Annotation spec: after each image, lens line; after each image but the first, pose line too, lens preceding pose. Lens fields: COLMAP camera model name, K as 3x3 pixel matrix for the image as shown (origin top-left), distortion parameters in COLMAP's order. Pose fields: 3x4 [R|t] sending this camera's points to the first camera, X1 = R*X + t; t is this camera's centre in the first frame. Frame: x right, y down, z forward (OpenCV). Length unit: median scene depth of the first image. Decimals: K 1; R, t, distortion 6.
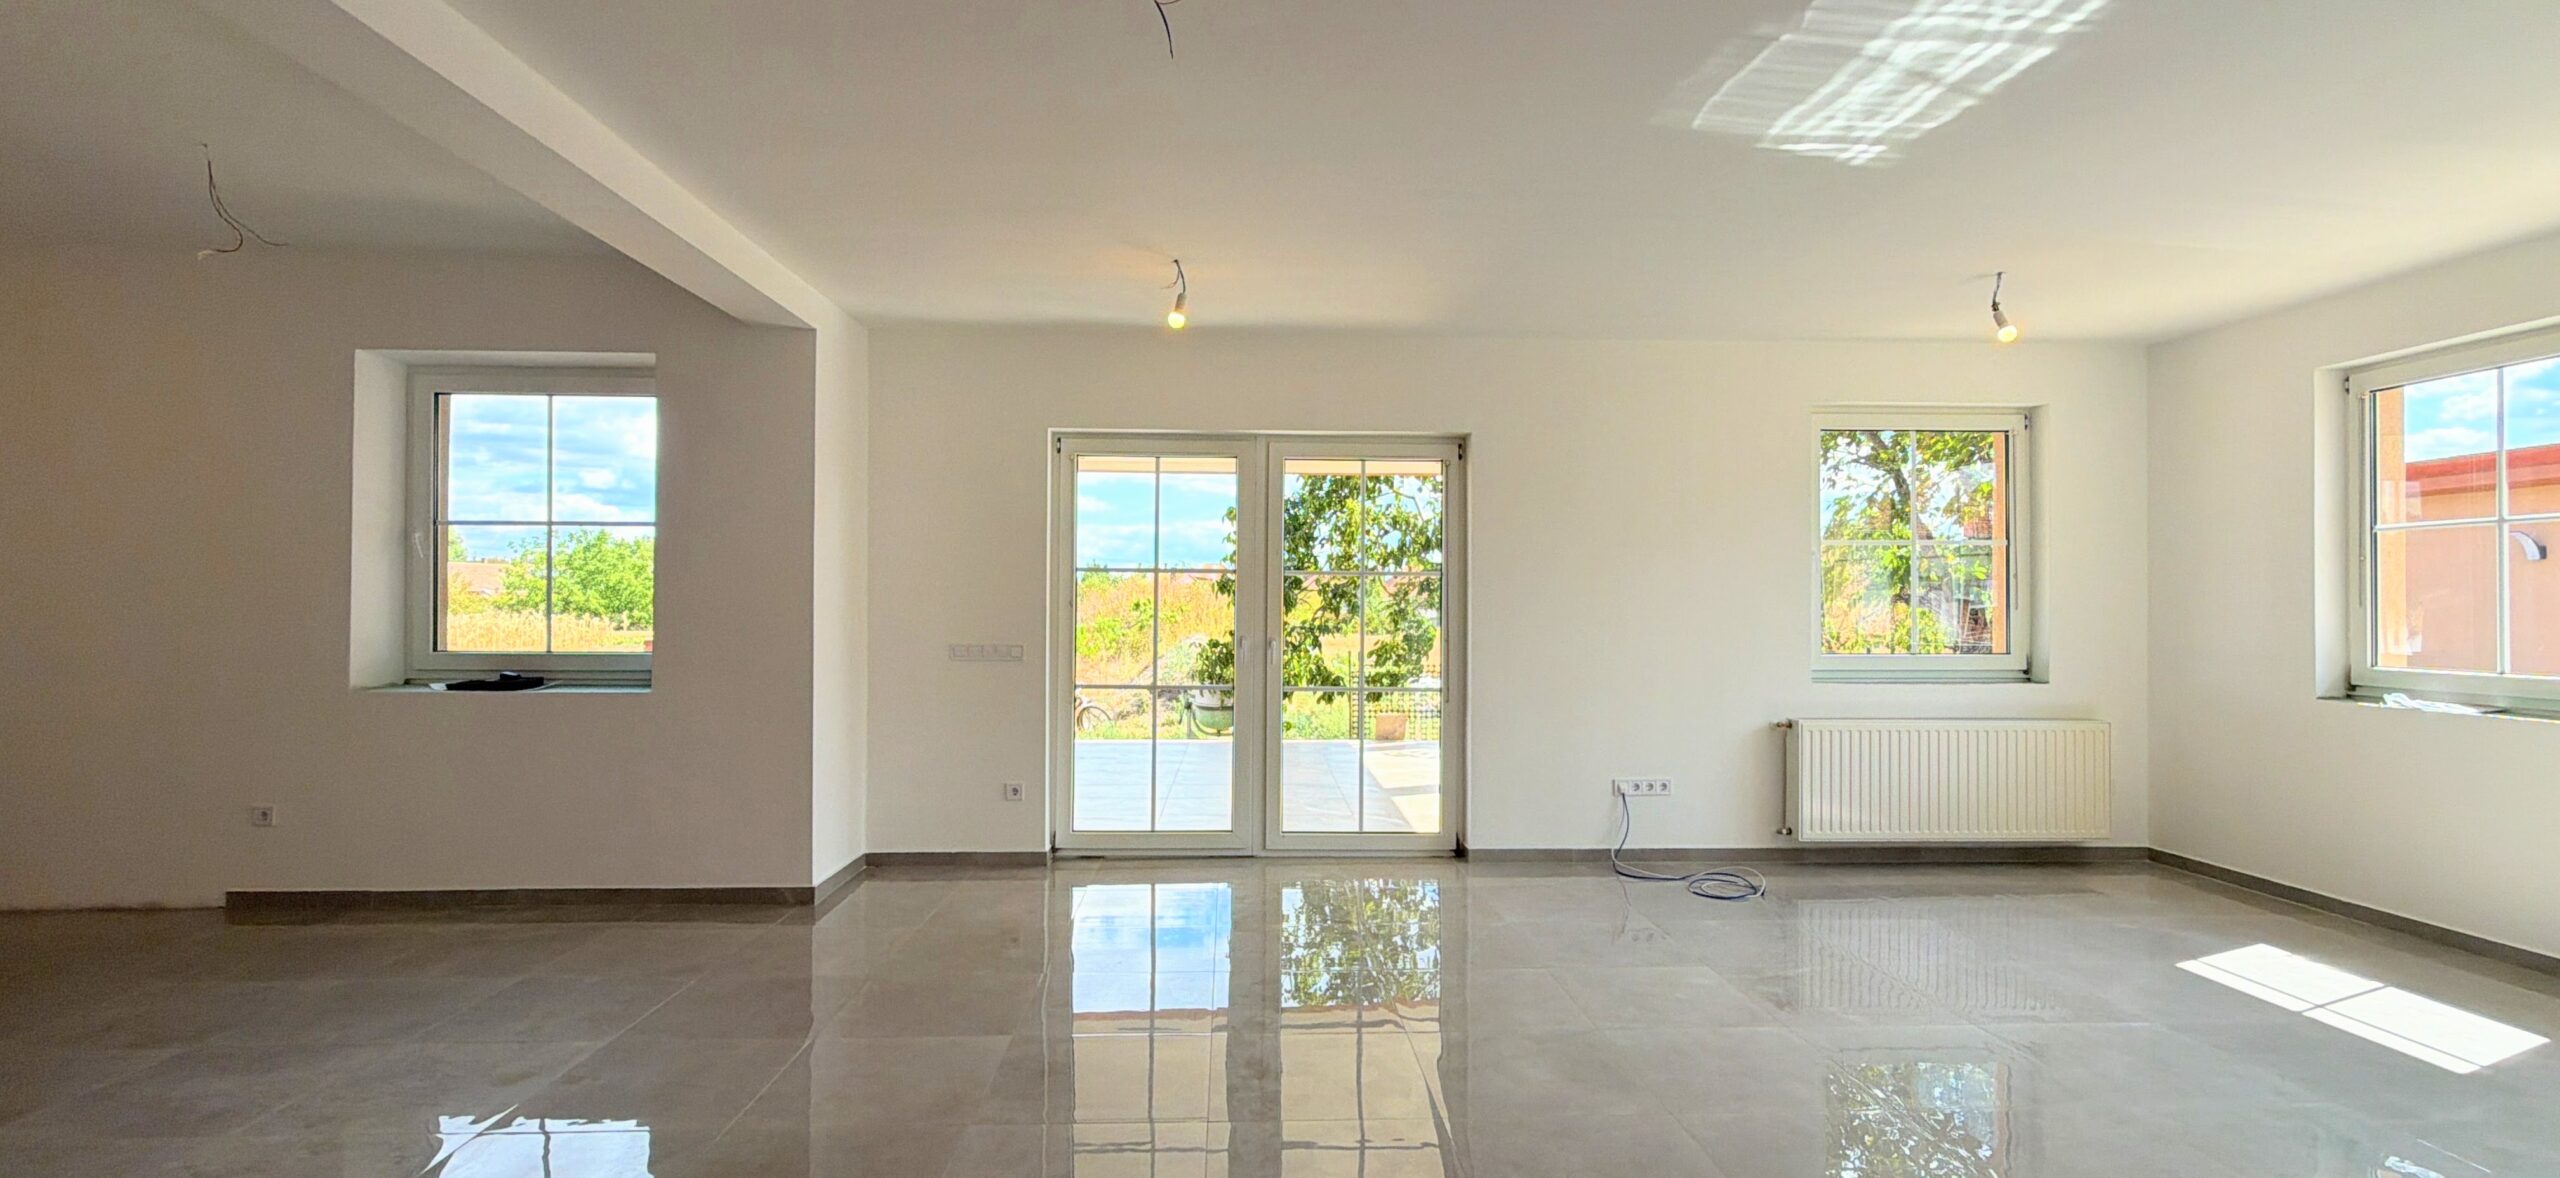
lens RADIAL K [[1158.2, 0, 1282.8], [0, 1158.2, 592.2], [0, 0, 1]] dist [-0.000214, -0.000236]
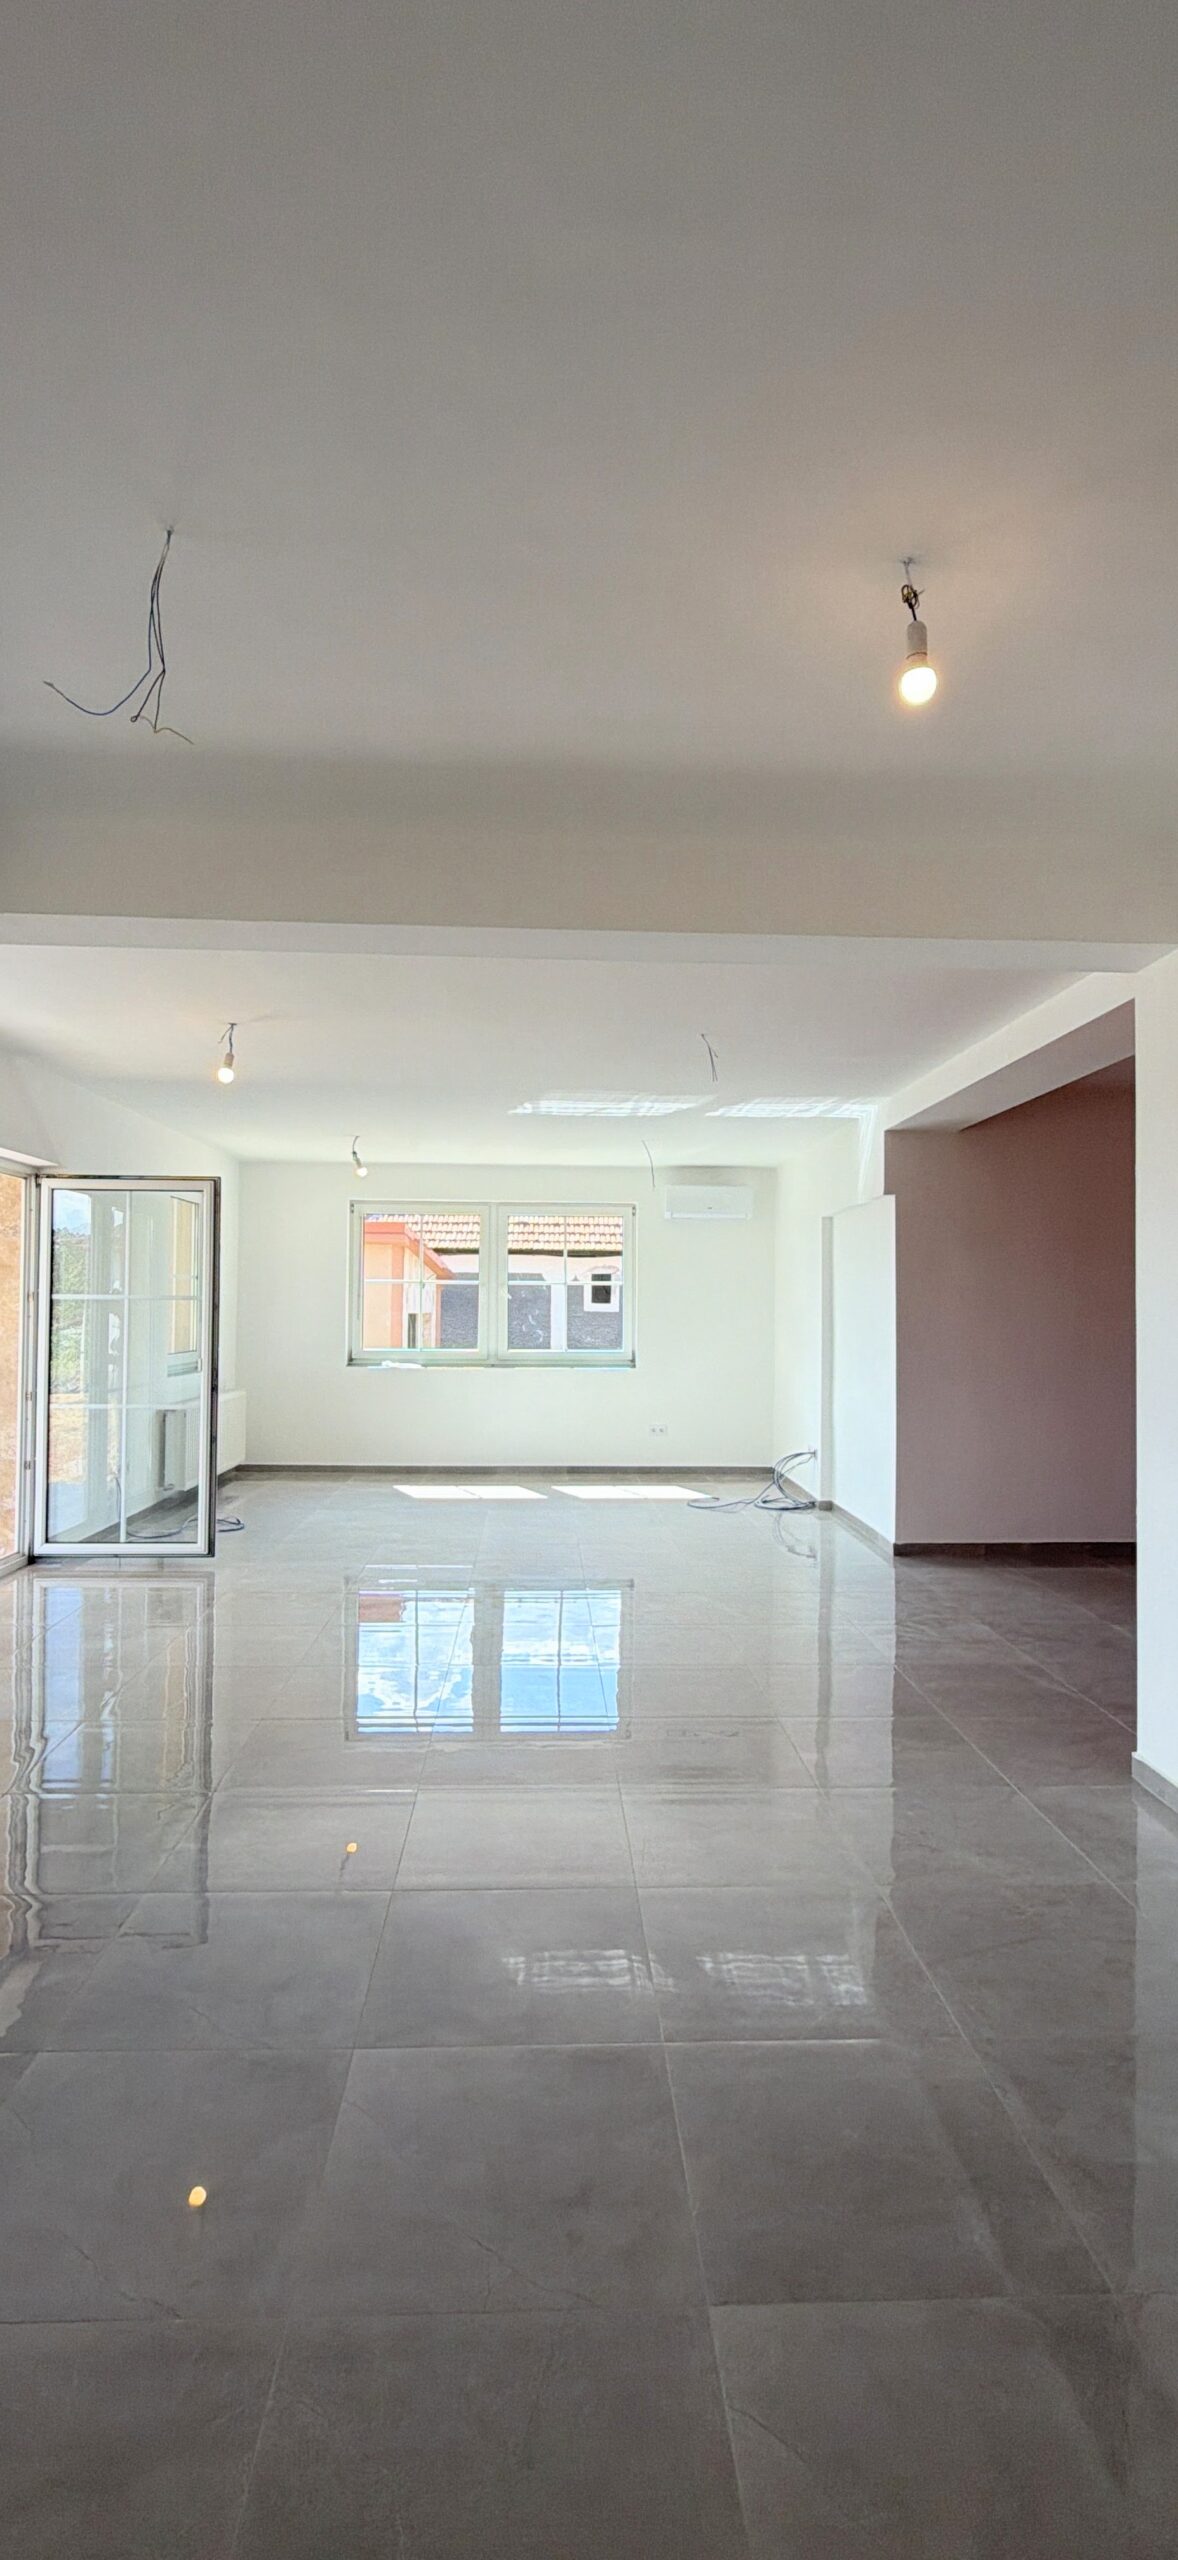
lens RADIAL K [[1171.1, 0, 589.0], [0, 1171.1, 1280.0], [0, 0, 1]] dist [-0.000527, -0.000178]
pose [[-0.003453, 0.020711, 0.999780, -0.937493], [-0.019326, 0.999597, -0.020774, -0.017825], [-0.999807, -0.019394, -0.003051, 0.509101]]
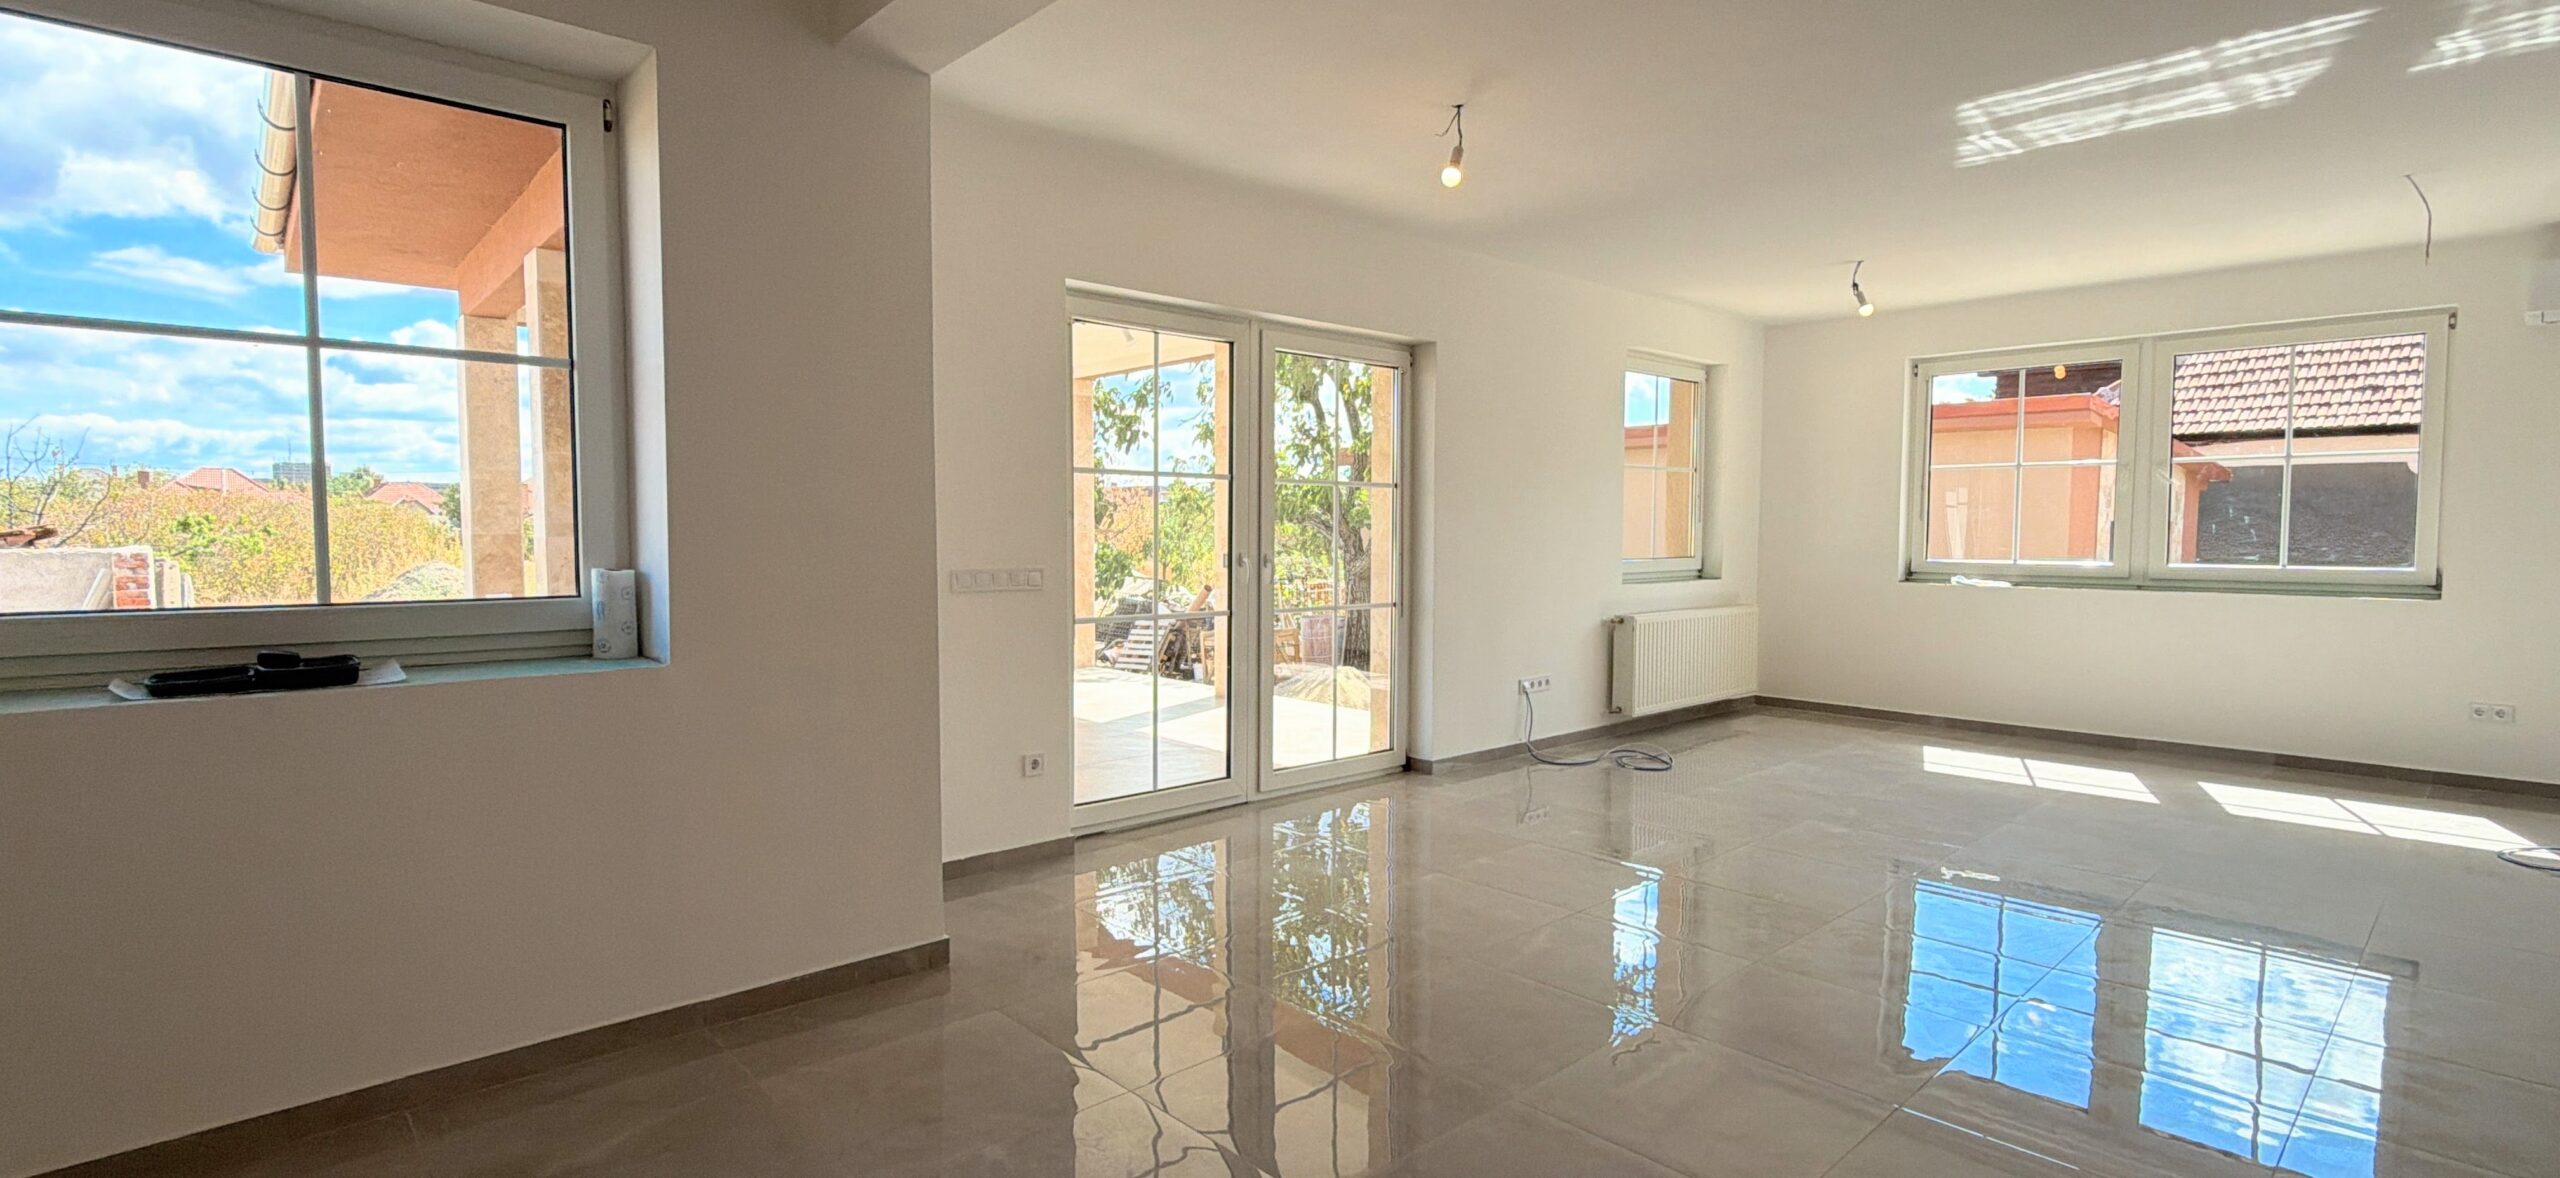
lens RADIAL K [[1162.3, 0, 1280.0], [0, 1162.3, 589.0], [0, 0, 1]] dist [0.000495, -0.000537]
pose [[0.760590, -0.036031, 0.648232, -0.583152], [-0.005412, 0.998072, 0.061827, 0.011201], [-0.649210, -0.050533, 0.758929, 0.327013]]
